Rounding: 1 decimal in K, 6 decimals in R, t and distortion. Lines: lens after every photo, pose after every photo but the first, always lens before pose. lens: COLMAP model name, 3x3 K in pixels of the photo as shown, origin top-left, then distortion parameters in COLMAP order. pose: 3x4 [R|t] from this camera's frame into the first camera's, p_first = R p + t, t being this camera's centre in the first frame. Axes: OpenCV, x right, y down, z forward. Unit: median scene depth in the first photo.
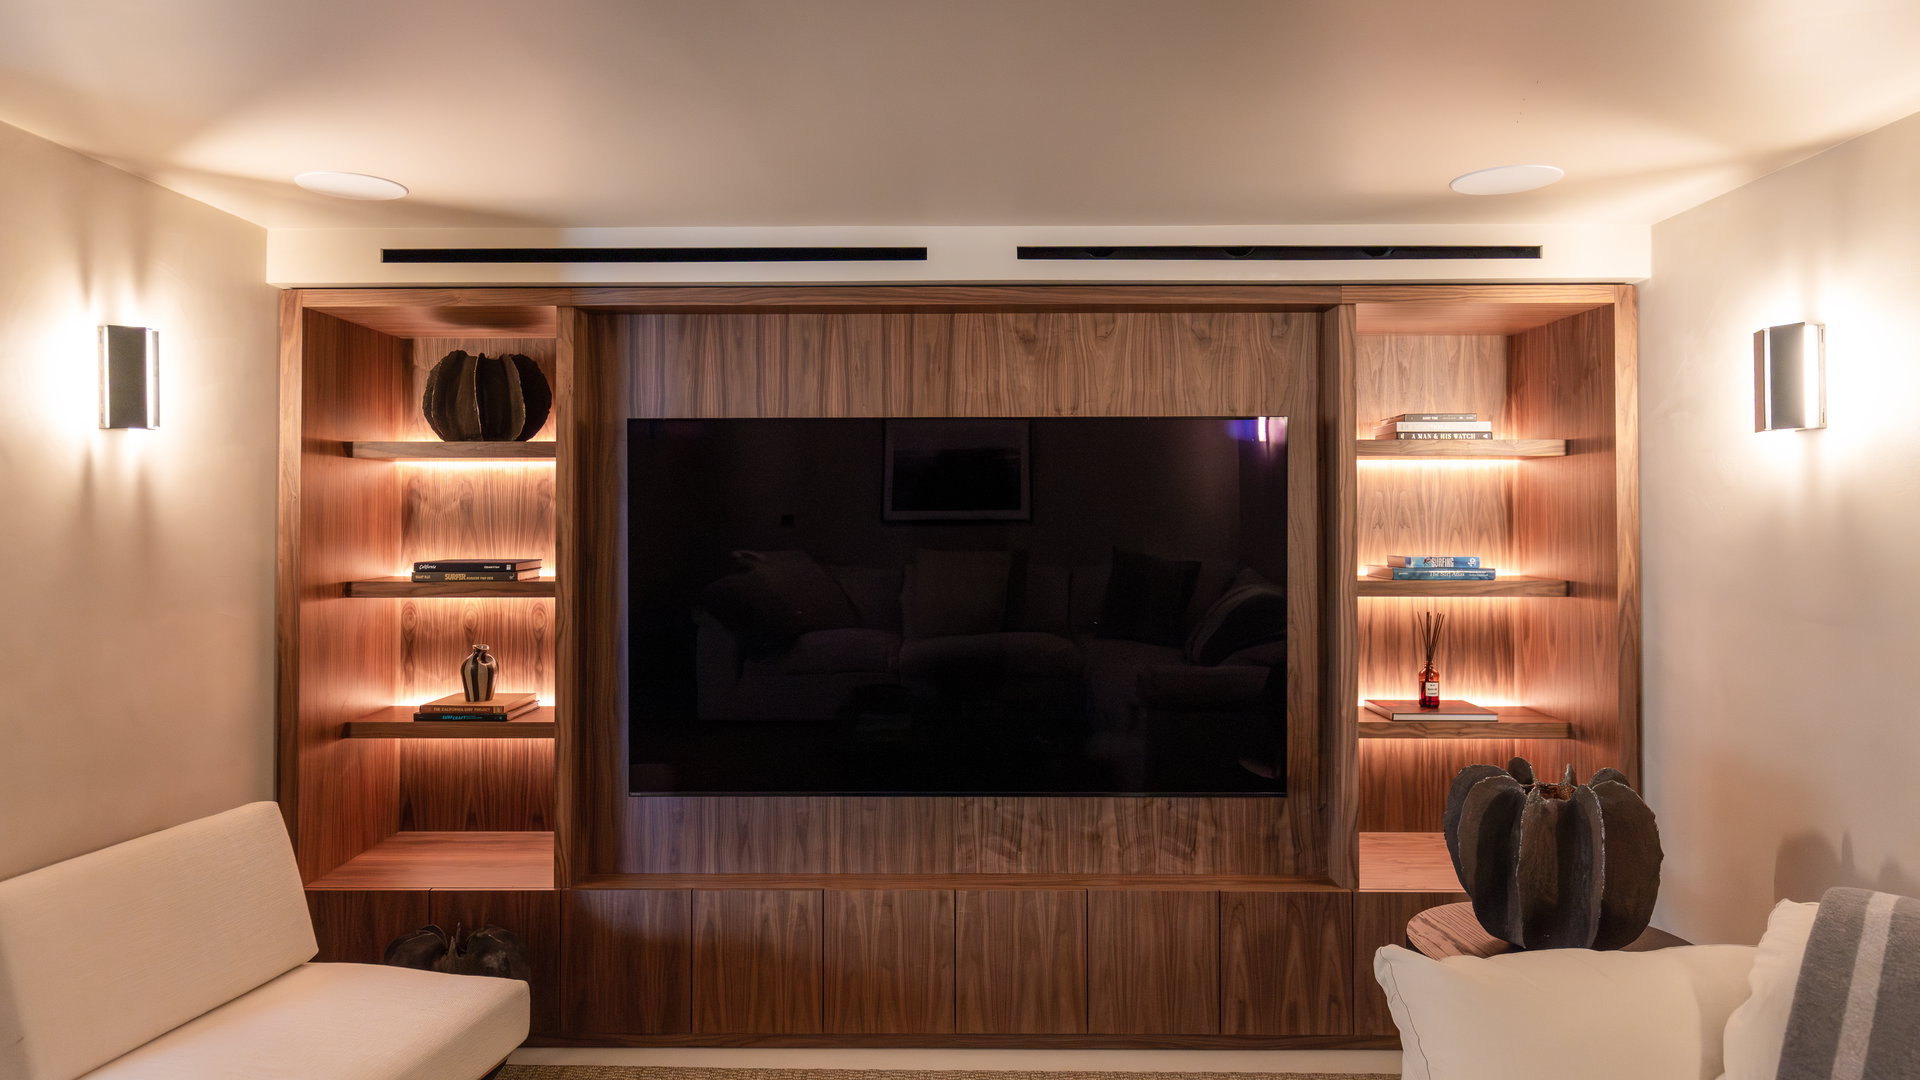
lens RADIAL K [[1112.5, 0, 959.9], [0, 1112.5, 501.5], [0, 0, 1]] dist [0.001611, 0.000141]
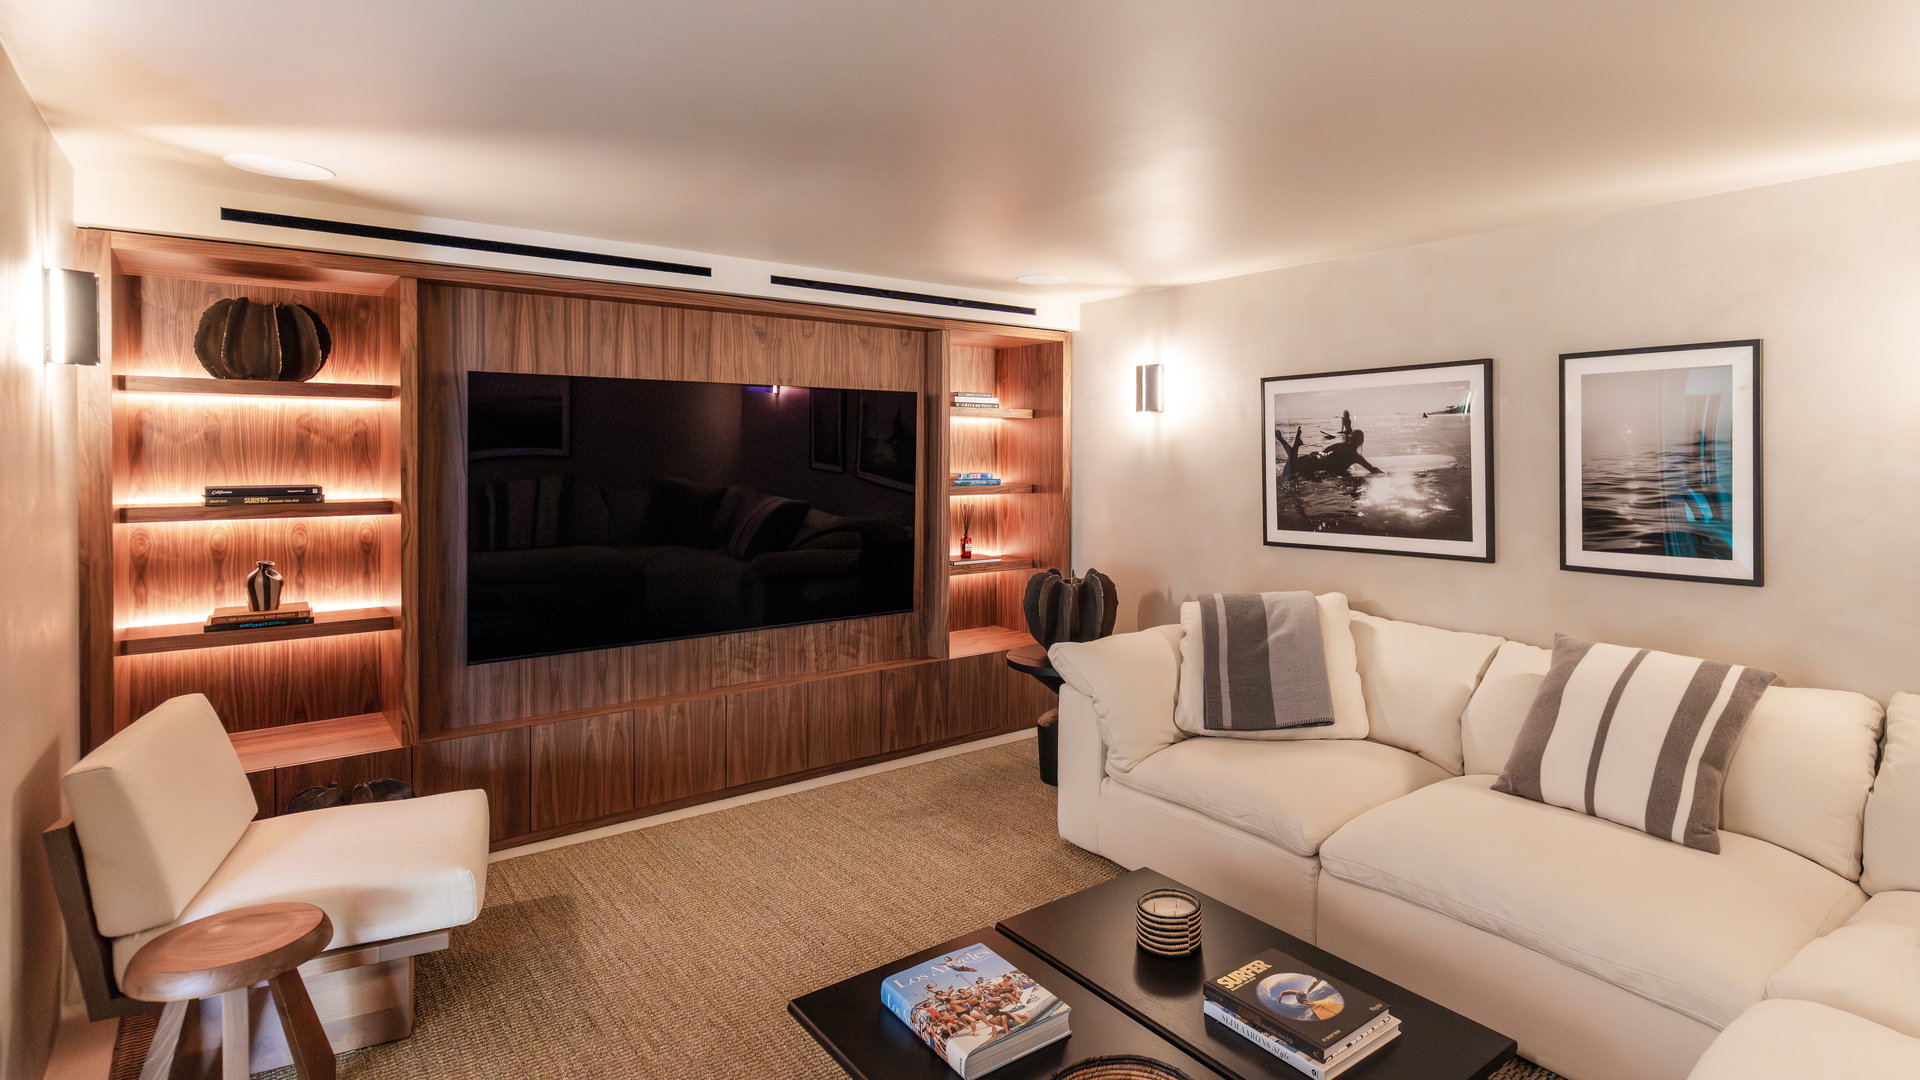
lens RADIAL K [[974.7, 0, 964.1], [0, 974.7, 465.1], [0, 0, 1]] dist [-0.000920, -0.000296]
pose [[0.798513, -0.004775, 0.601959, -0.521785], [-0.011035, 0.999684, 0.022569, 0.001749], [-0.601877, -0.024664, 0.798208, -0.240198]]
